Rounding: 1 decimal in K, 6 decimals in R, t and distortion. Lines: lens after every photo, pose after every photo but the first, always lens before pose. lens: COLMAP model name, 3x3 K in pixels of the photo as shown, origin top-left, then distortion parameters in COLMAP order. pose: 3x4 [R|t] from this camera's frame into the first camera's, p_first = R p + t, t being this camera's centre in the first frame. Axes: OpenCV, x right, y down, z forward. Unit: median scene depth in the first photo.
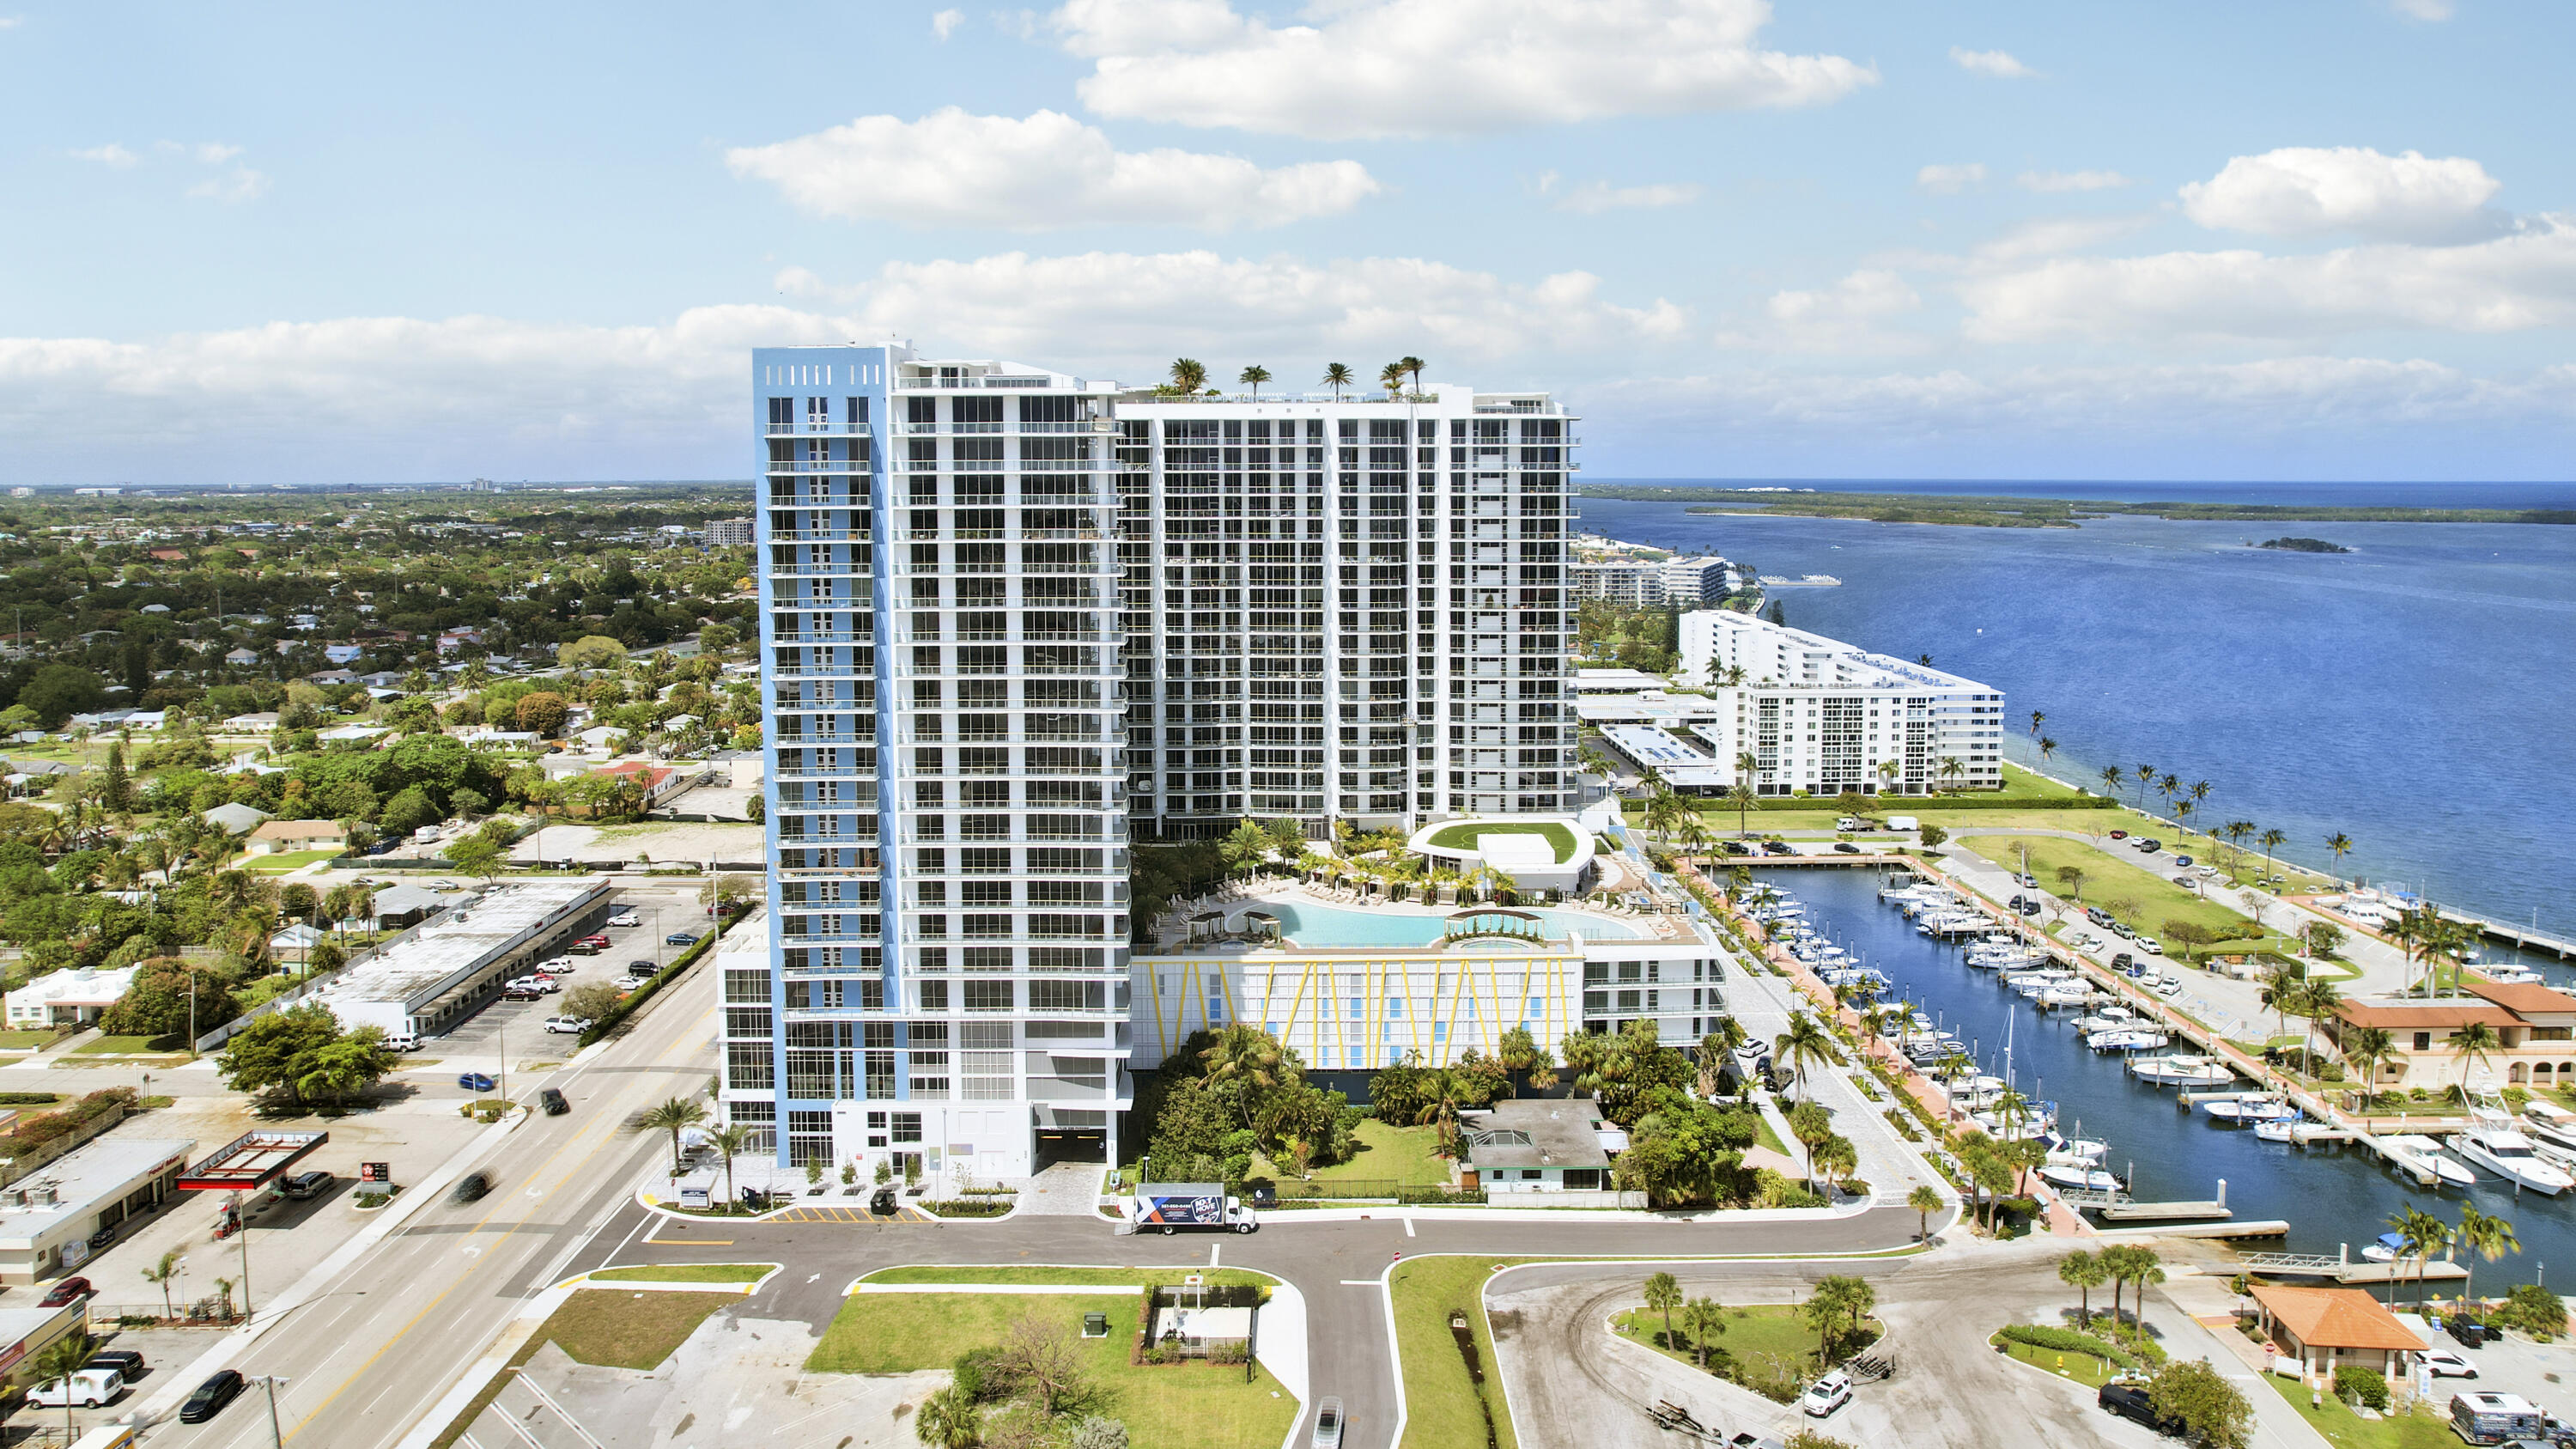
lens RADIAL K [[1687.5, 0, 1288.2], [0, 1687.5, 636.1], [0, 0, 1]] dist [-0.074050, 0.075162]
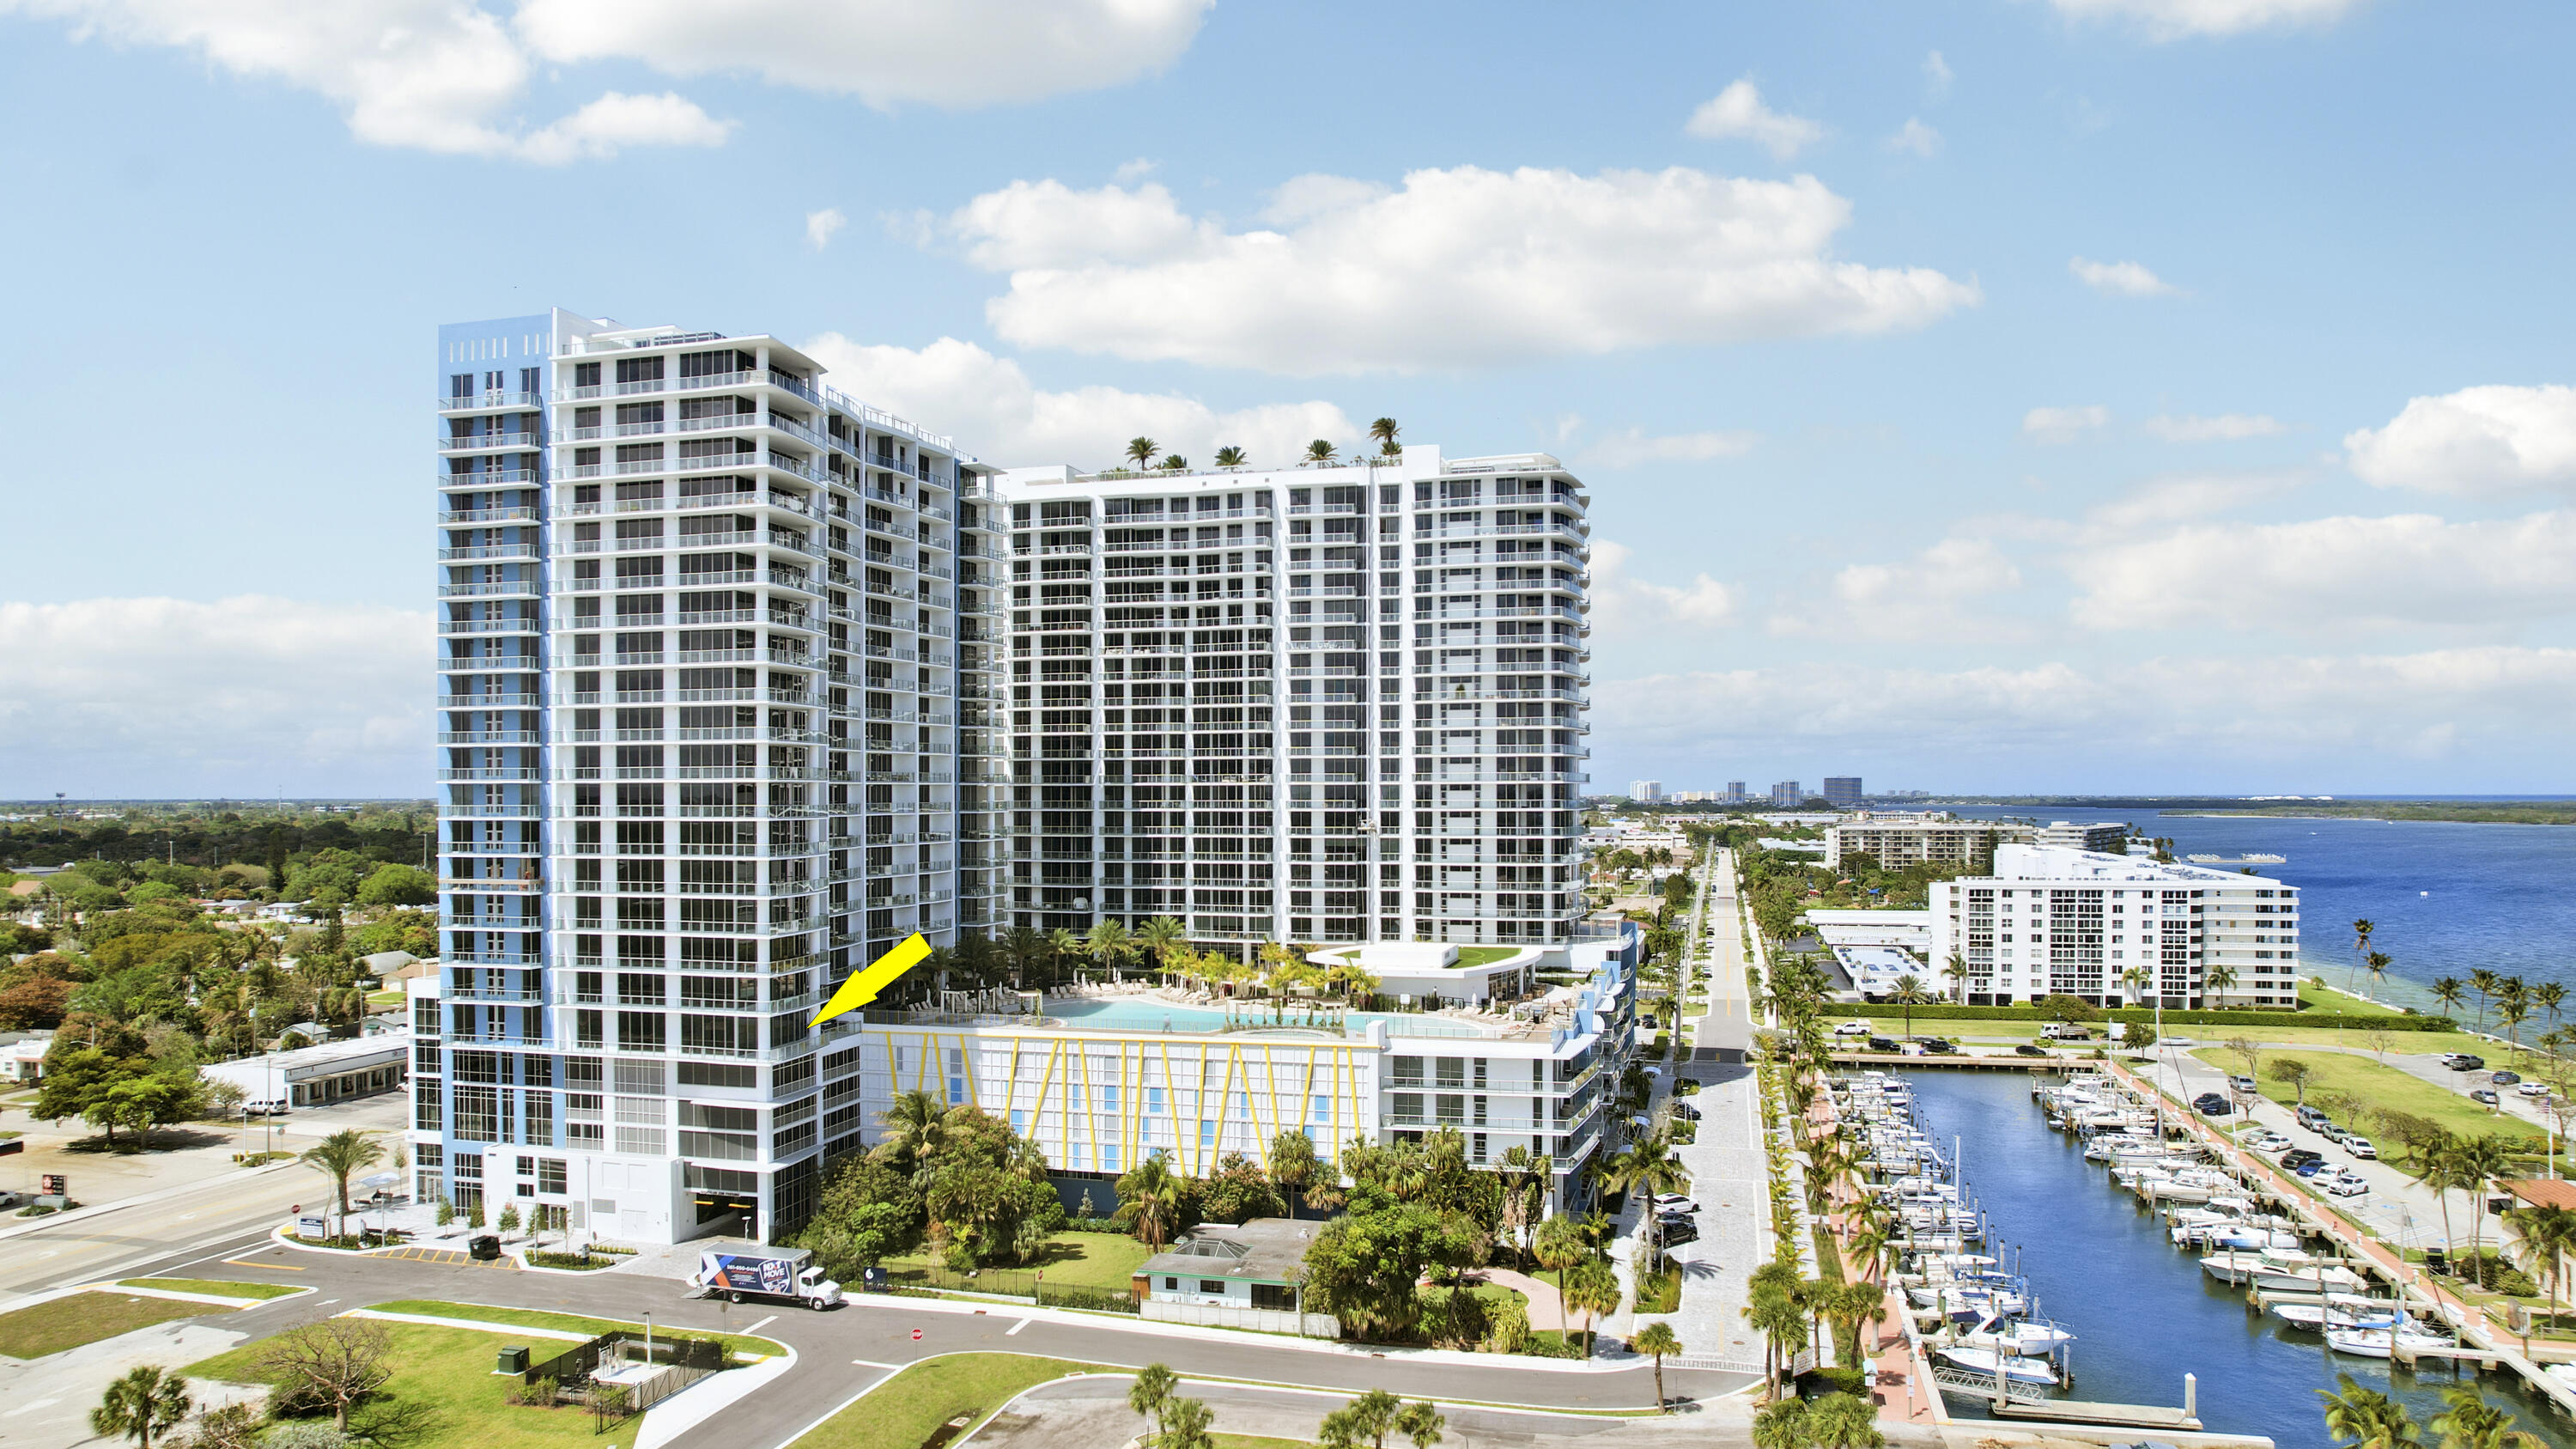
lens RADIAL K [[1702.3, 0, 1255.3], [0, 1702.3, 779.9], [0, 0, 1]] dist [-0.123772, 0.147721]
pose [[0.962946, -0.001113, -0.269692, 0.291790], [-0.025039, 0.995303, -0.093510, 0.124371], [0.268529, 0.096798, 0.958396, 0.182857]]
